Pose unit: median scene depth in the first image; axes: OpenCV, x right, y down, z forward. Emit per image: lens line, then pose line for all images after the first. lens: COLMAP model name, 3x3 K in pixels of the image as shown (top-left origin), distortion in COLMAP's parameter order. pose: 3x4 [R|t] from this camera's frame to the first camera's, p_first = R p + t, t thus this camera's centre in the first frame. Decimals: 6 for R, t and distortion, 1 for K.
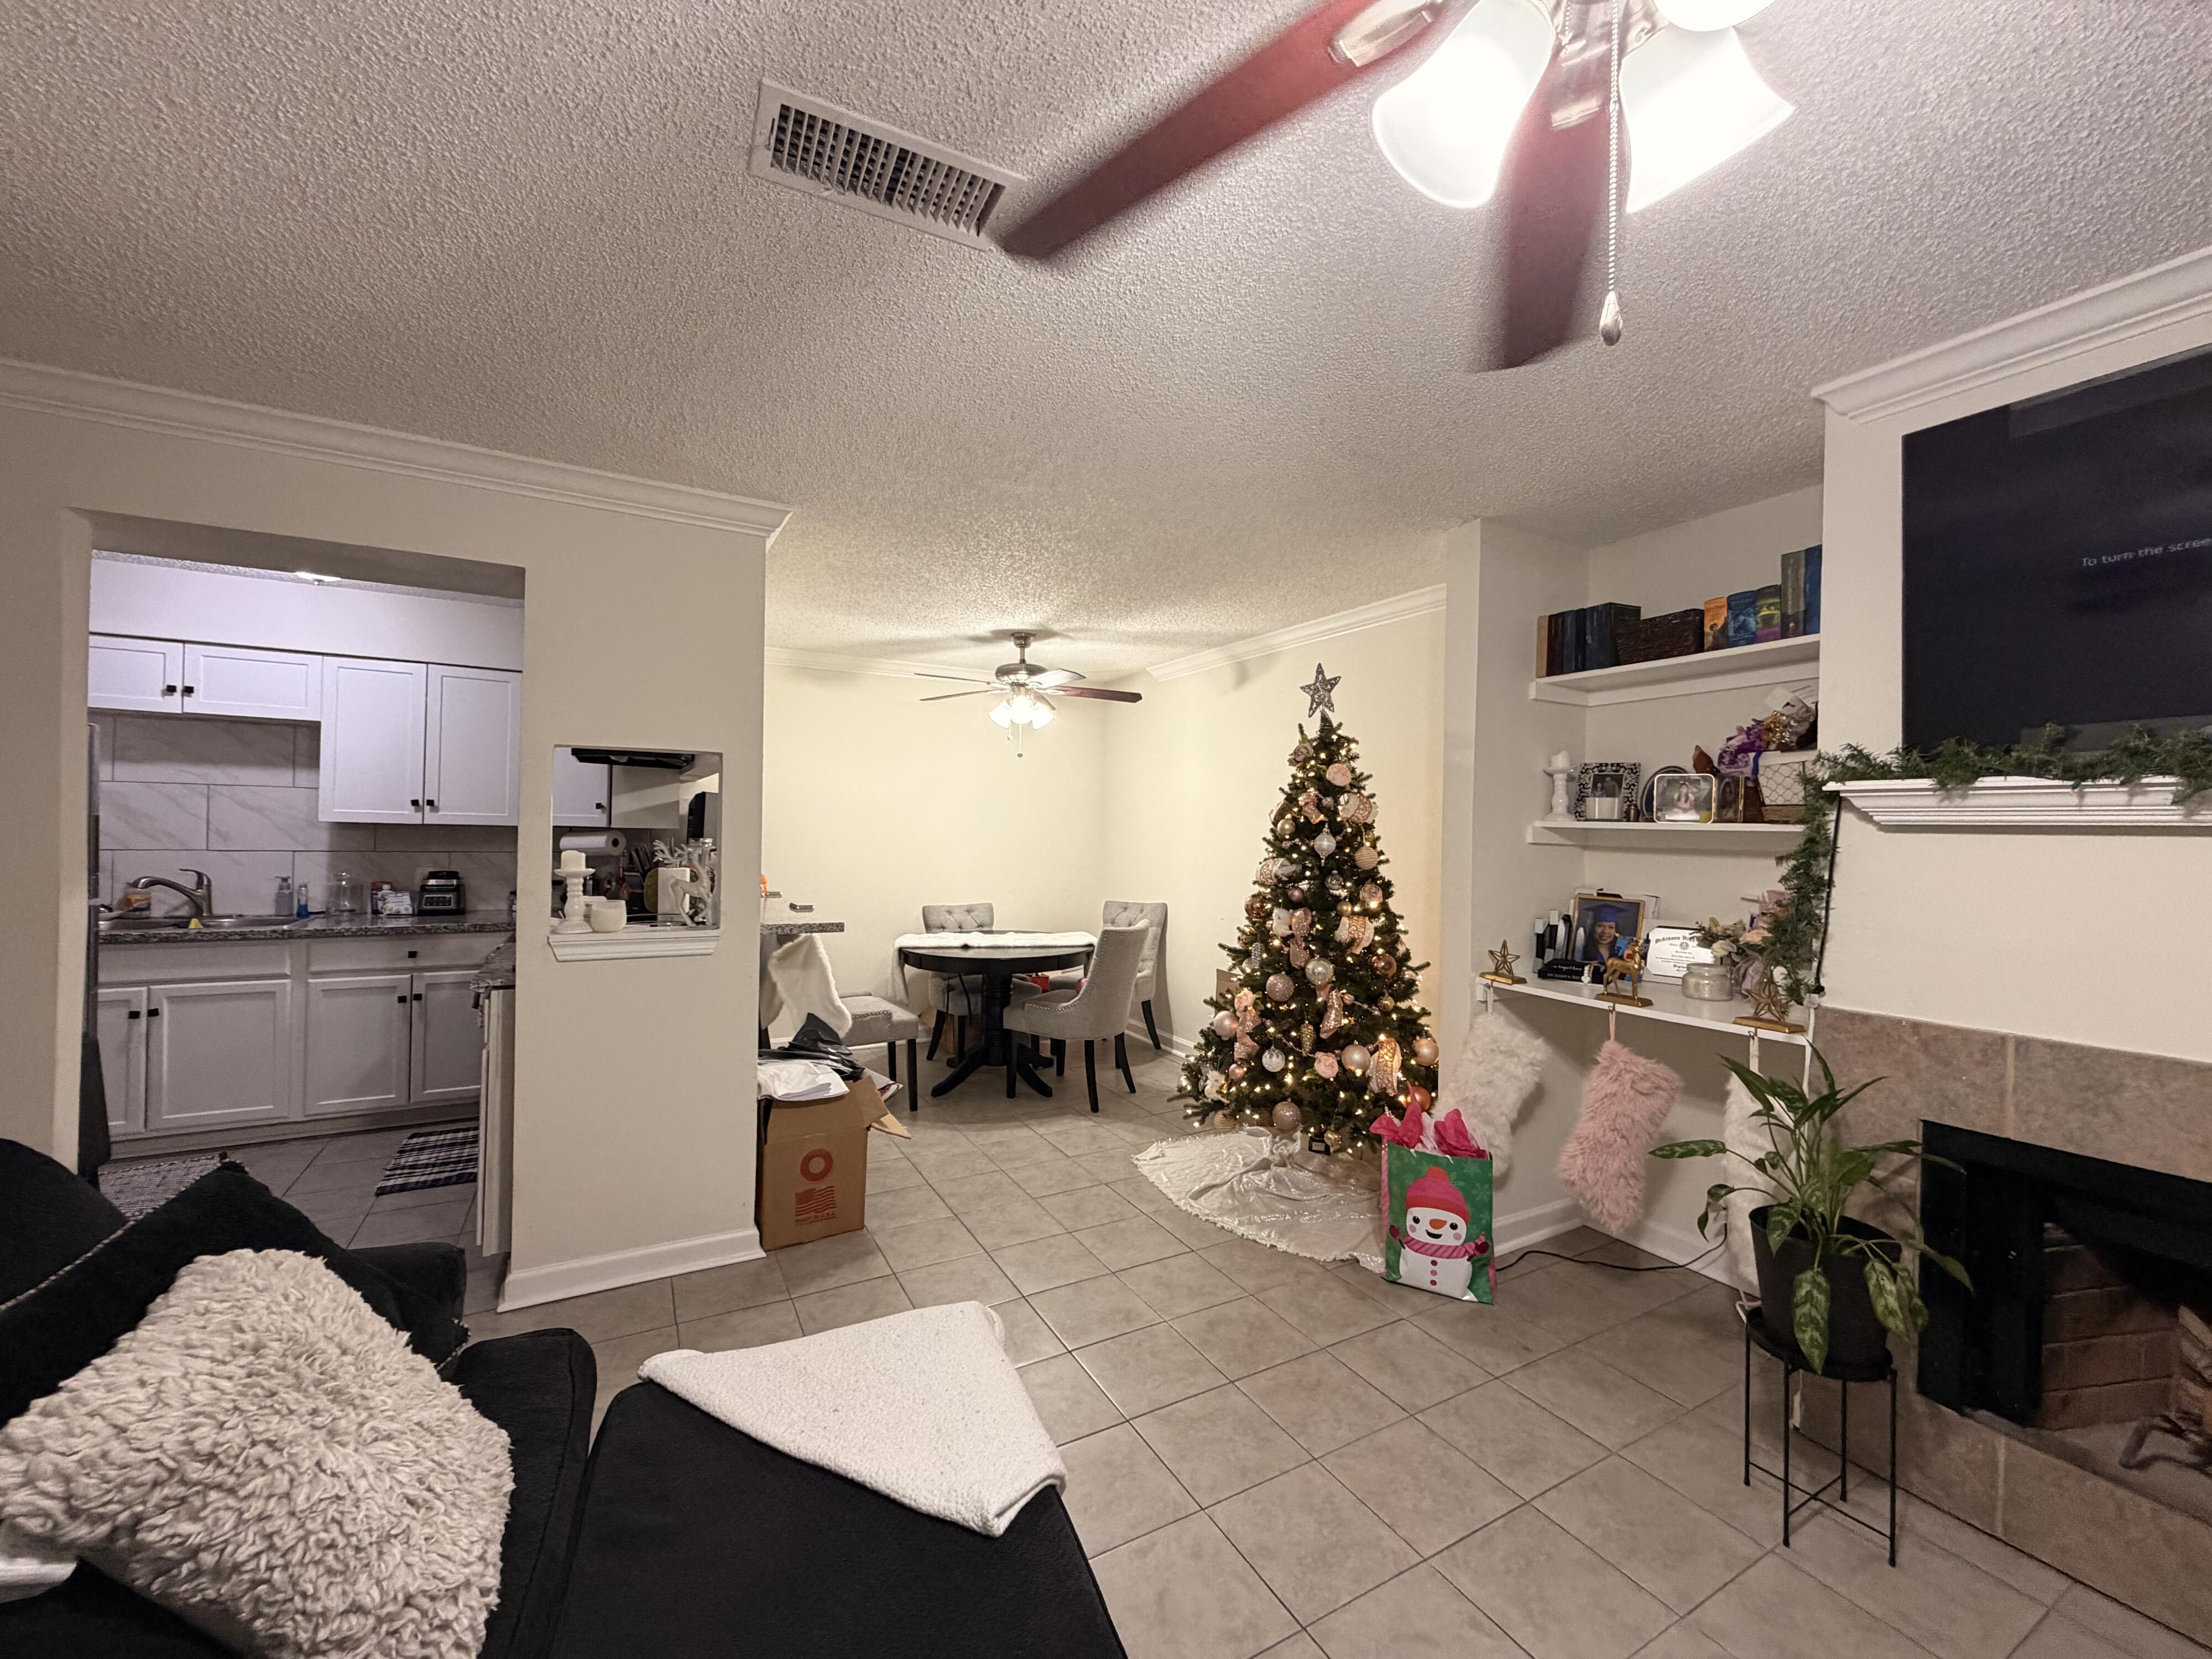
lens RADIAL K [[884.5, 0, 1109.2], [0, 884.5, 831.4], [0, 0, 1]] dist [-0.002606, -0.000143]
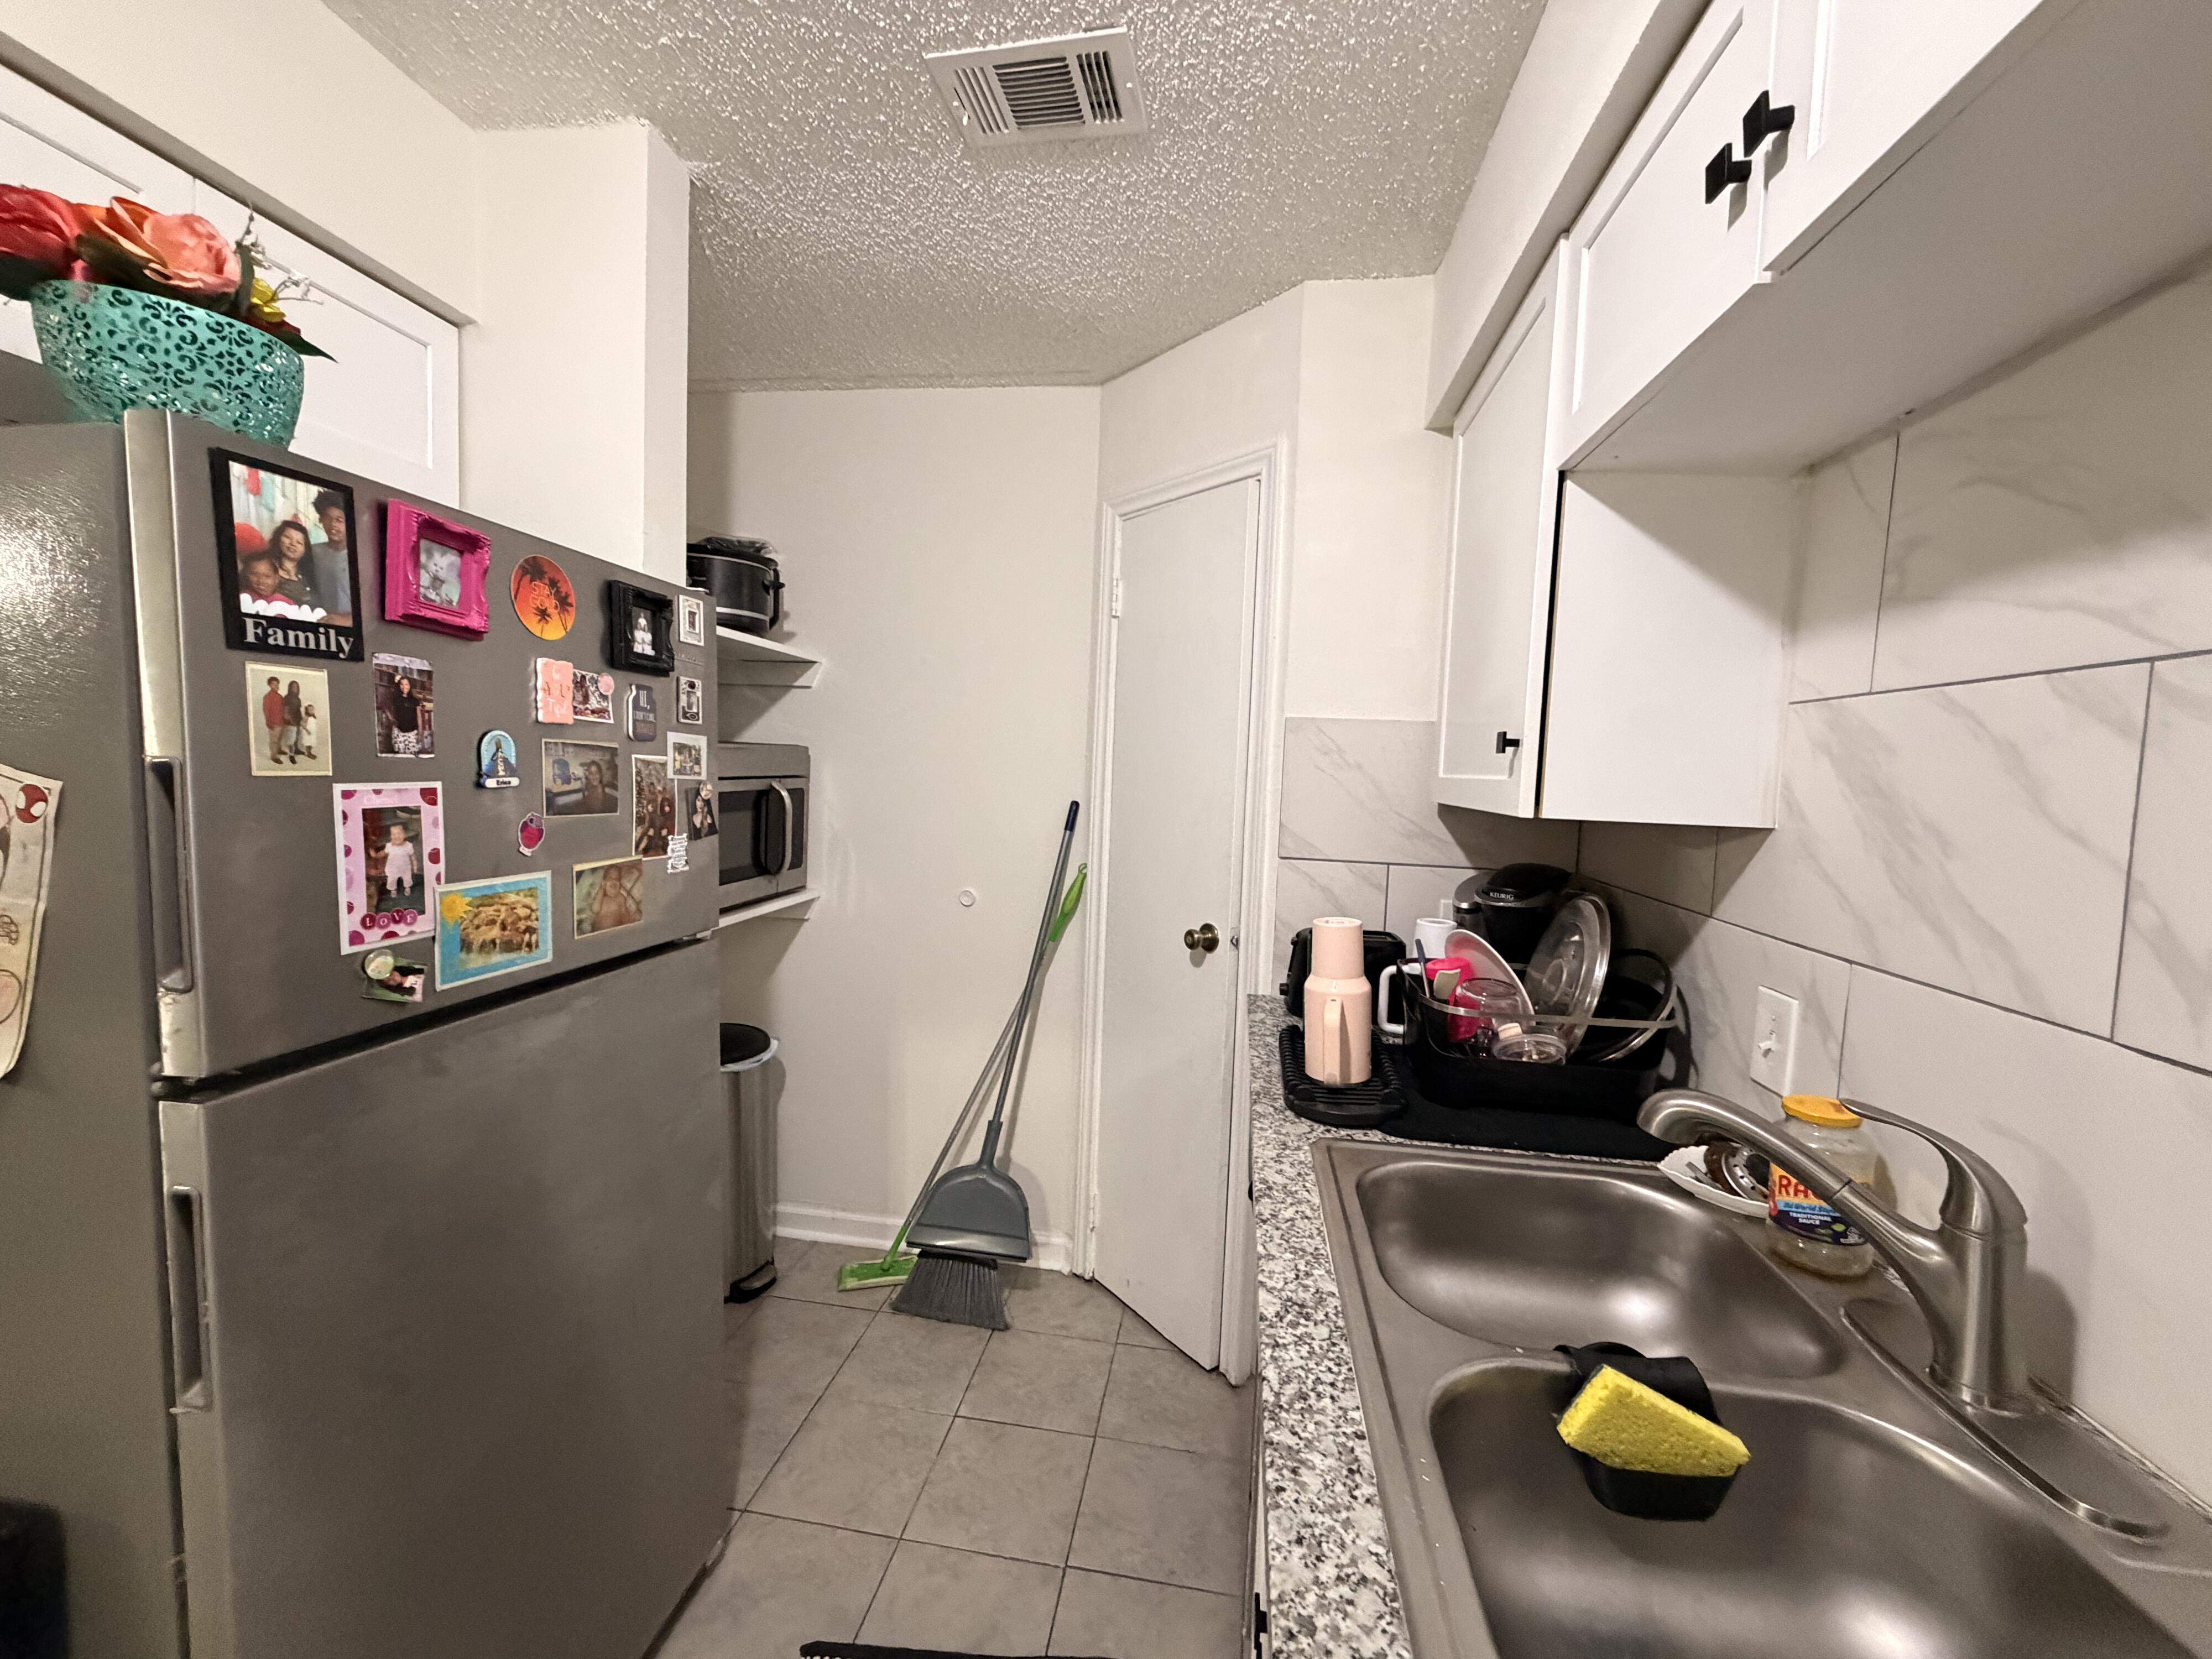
lens RADIAL K [[884.5, 0, 1102.2], [0, 884.5, 840.6], [0, 0, 1]] dist [-0.002606, -0.000143]
pose [[-0.620197, 0.016343, -0.784276, -0.767657], [-0.046694, 0.997241, 0.057706, -0.018561], [0.783055, 0.072410, -0.617723, 0.952007]]
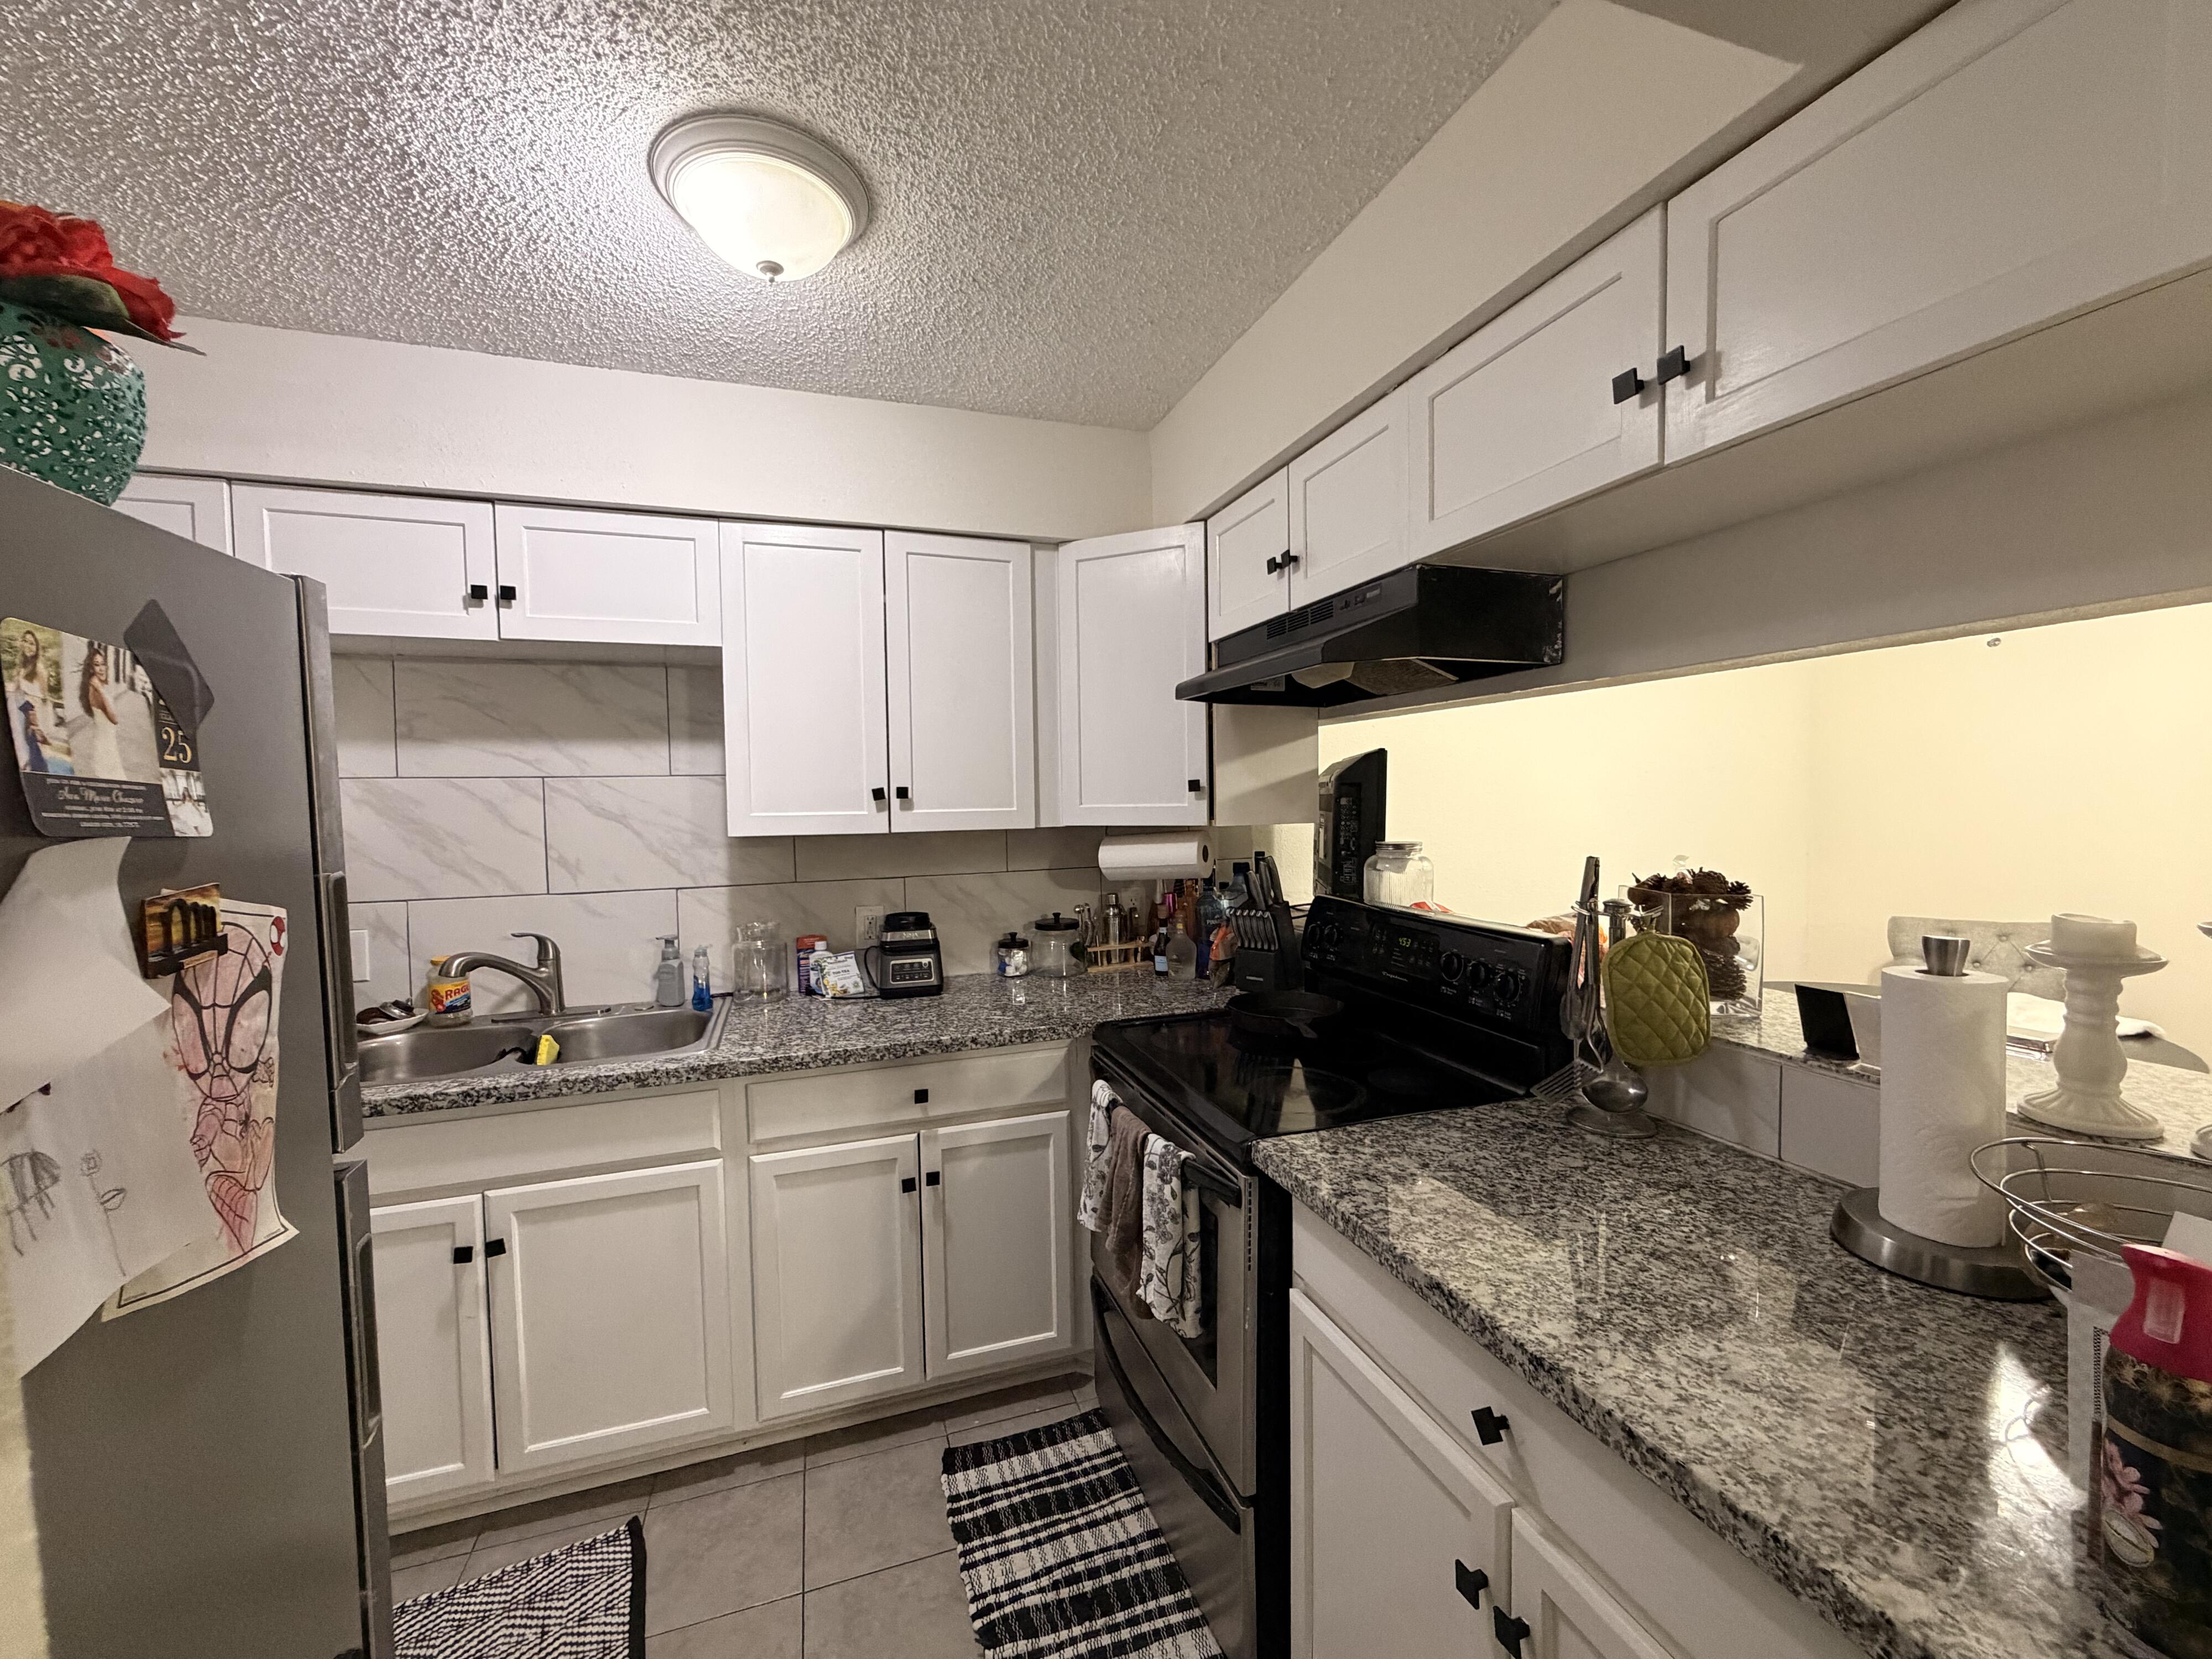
lens RADIAL K [[884.5, 0, 1103.4], [0, 884.5, 831.9], [0, 0, 1]] dist [-0.002606, -0.000143]
pose [[0.982193, -0.033318, -0.184897, -0.573562], [0.040462, 0.998568, 0.034998, -0.023464], [0.183466, -0.041856, 0.982135, 0.517316]]
